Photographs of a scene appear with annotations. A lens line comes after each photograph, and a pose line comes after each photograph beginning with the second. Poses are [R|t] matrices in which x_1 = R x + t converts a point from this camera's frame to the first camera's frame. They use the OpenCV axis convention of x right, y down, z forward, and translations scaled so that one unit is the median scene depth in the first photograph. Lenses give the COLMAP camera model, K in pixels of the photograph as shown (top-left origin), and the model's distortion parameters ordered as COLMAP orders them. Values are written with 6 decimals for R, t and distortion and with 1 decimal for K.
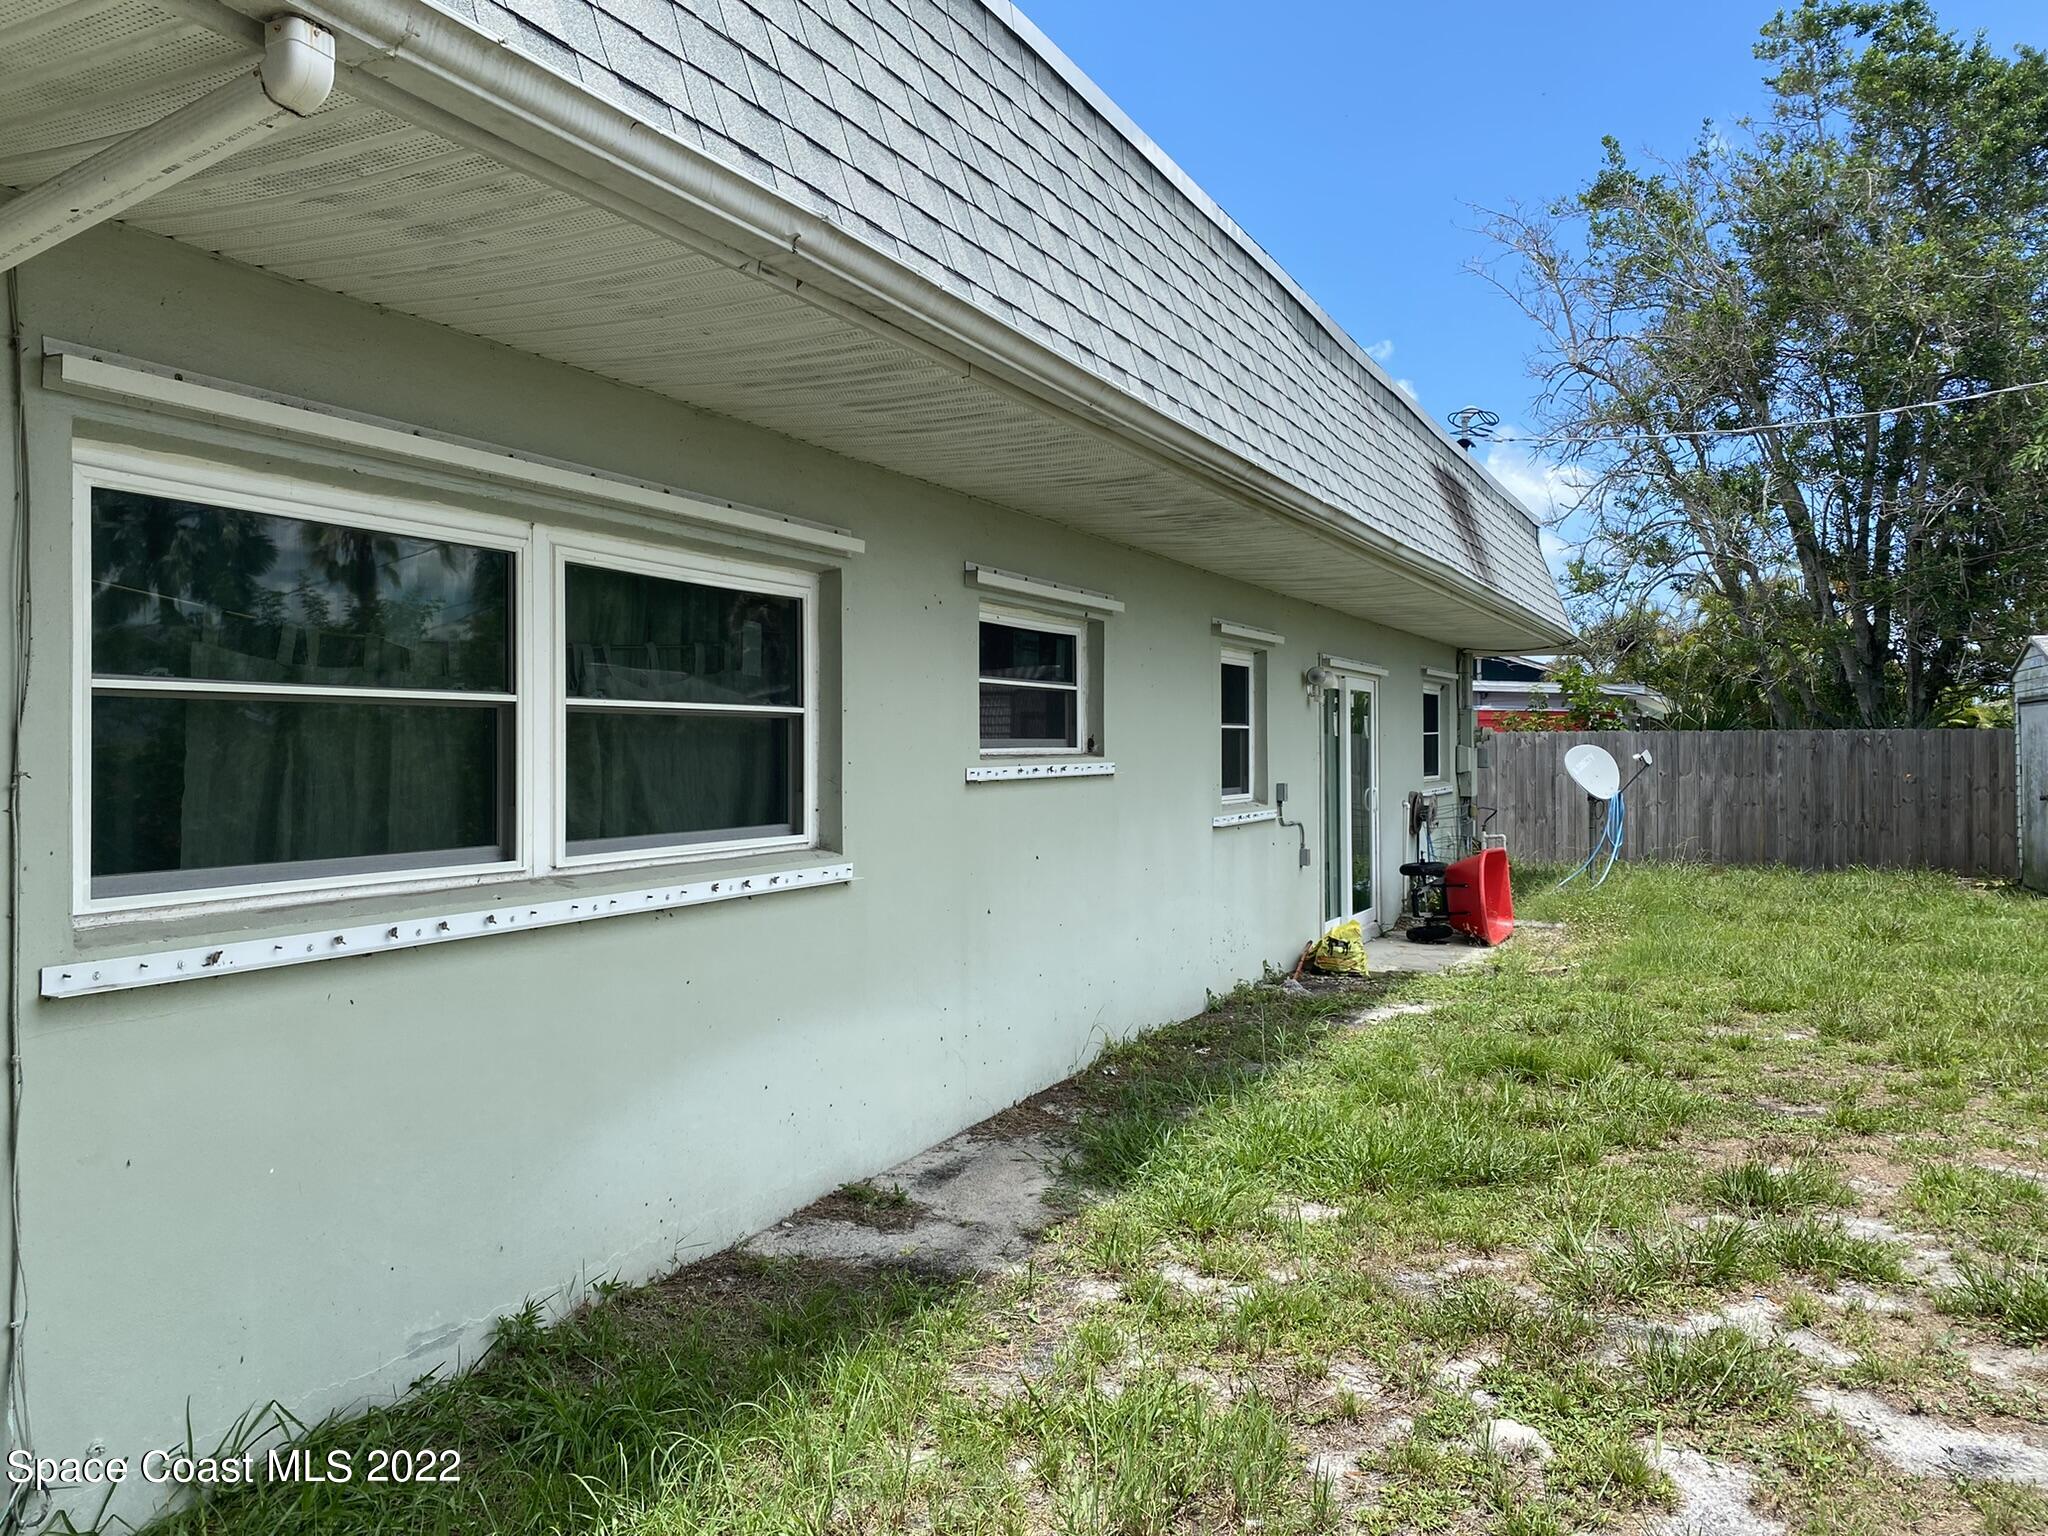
lens RADIAL K [[1559.2, 0, 1027.7], [0, 1559.2, 756.3], [0, 0, 1]] dist [0.021827, -0.038017]
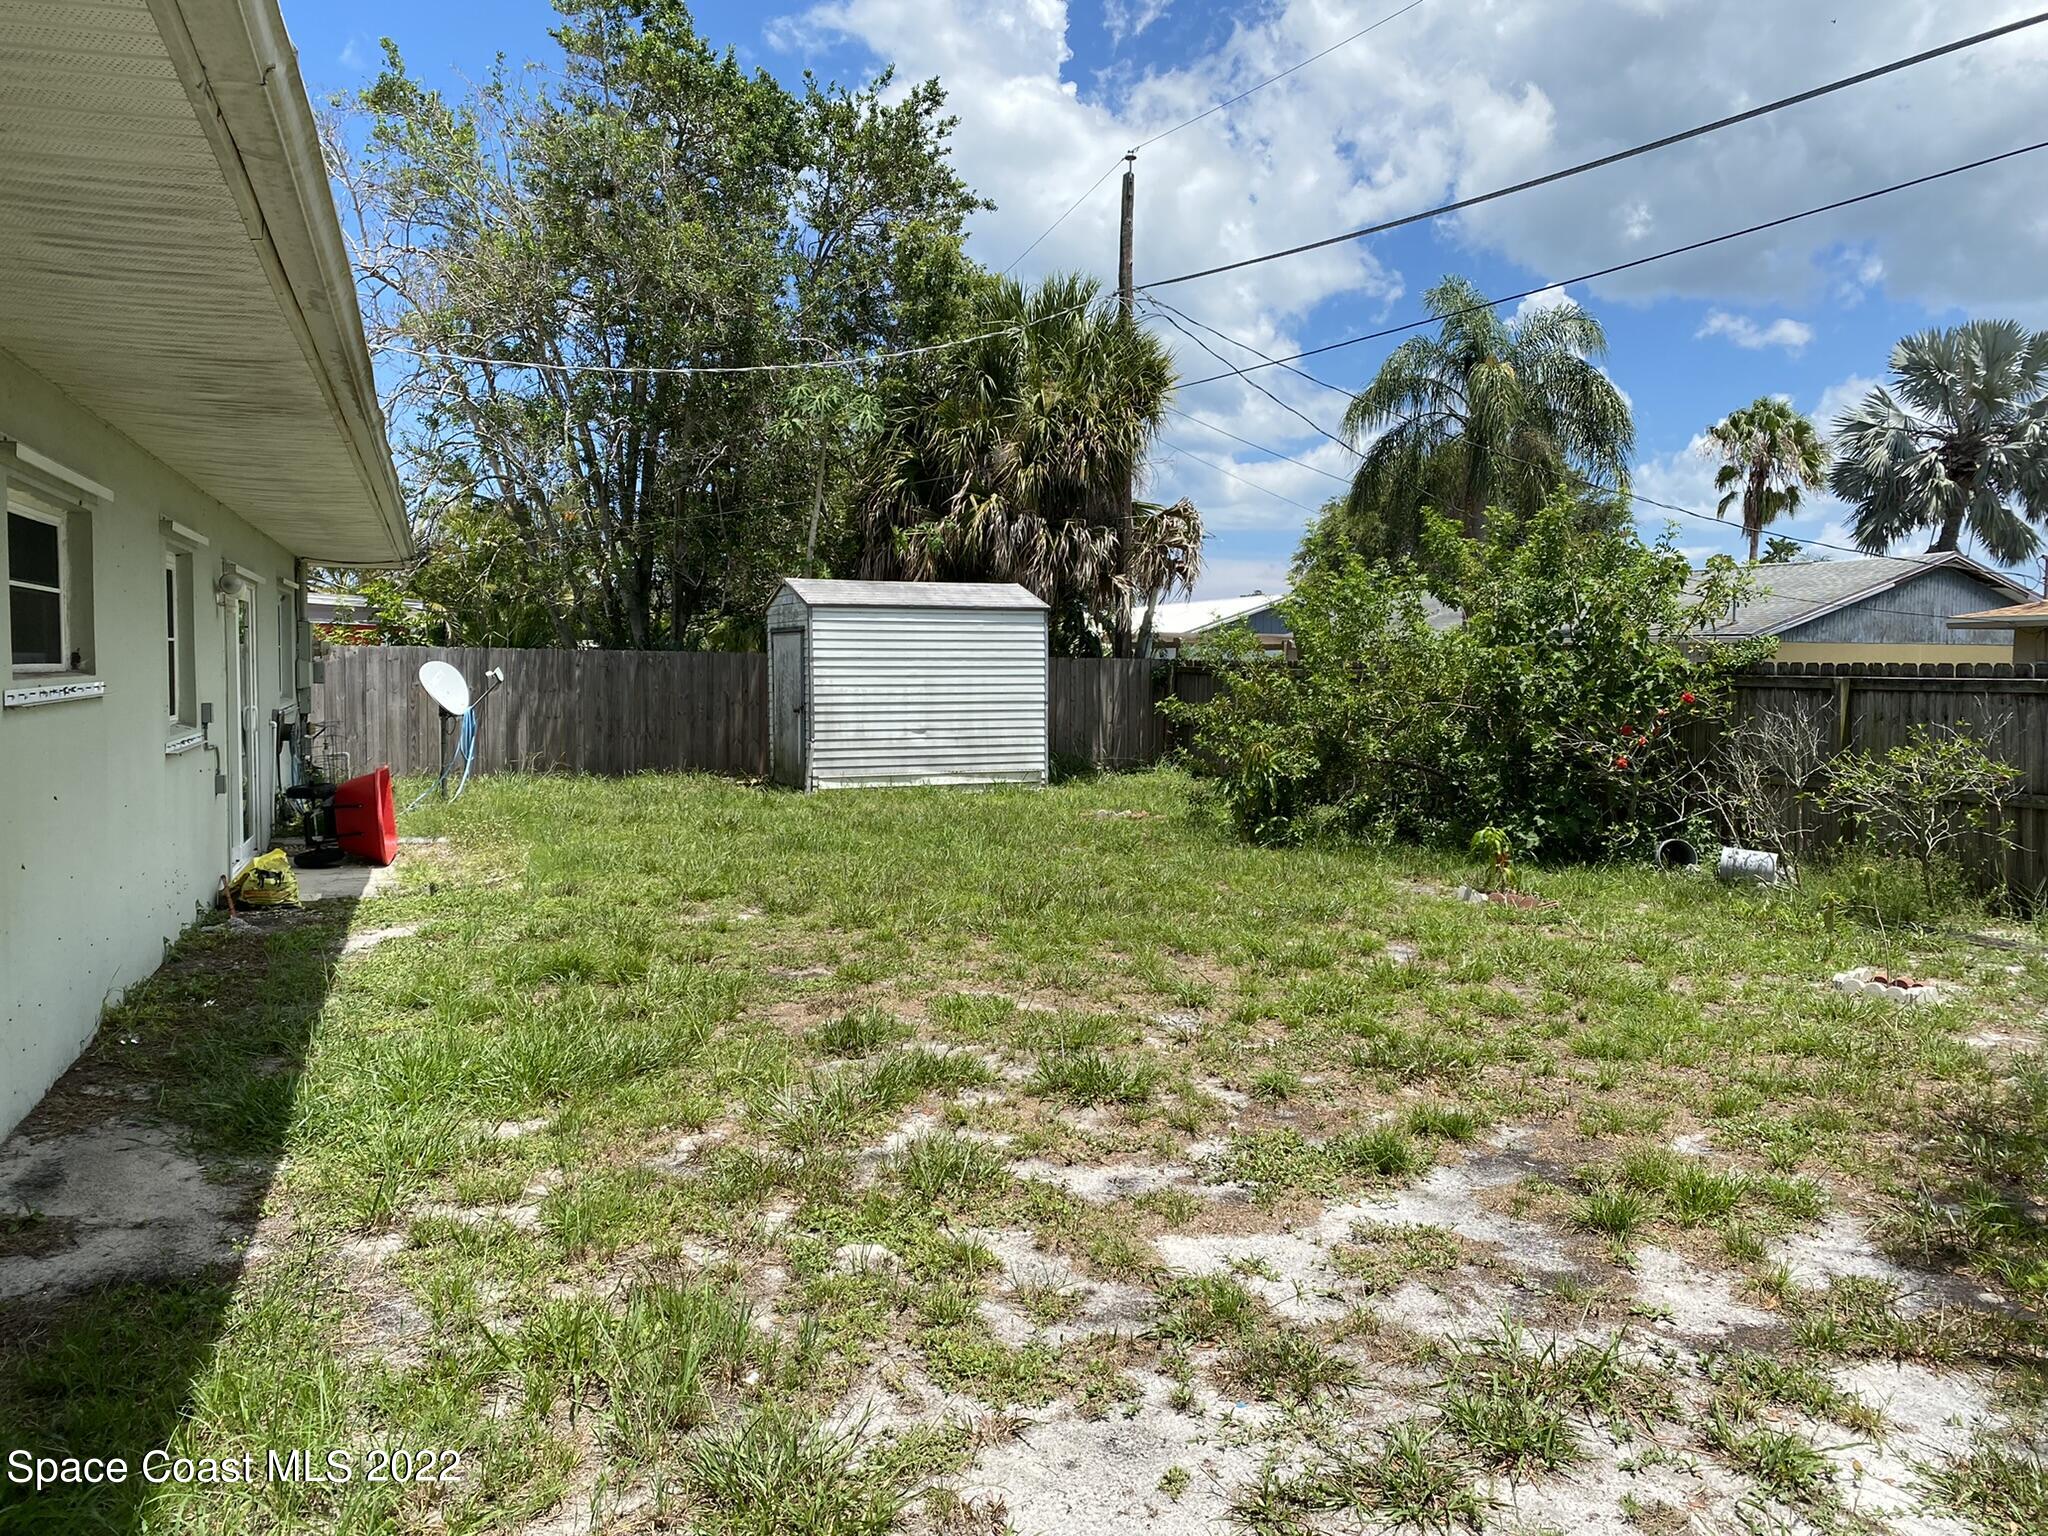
lens RADIAL K [[1559.2, 0, 1017.5], [0, 1559.2, 759.5], [0, 0, 1]] dist [0.021827, -0.038017]
pose [[0.691905, -0.033072, 0.721231, -0.327496], [-0.008885, 0.998485, 0.054310, -0.006420], [-0.721934, -0.043985, 0.690563, 0.075031]]
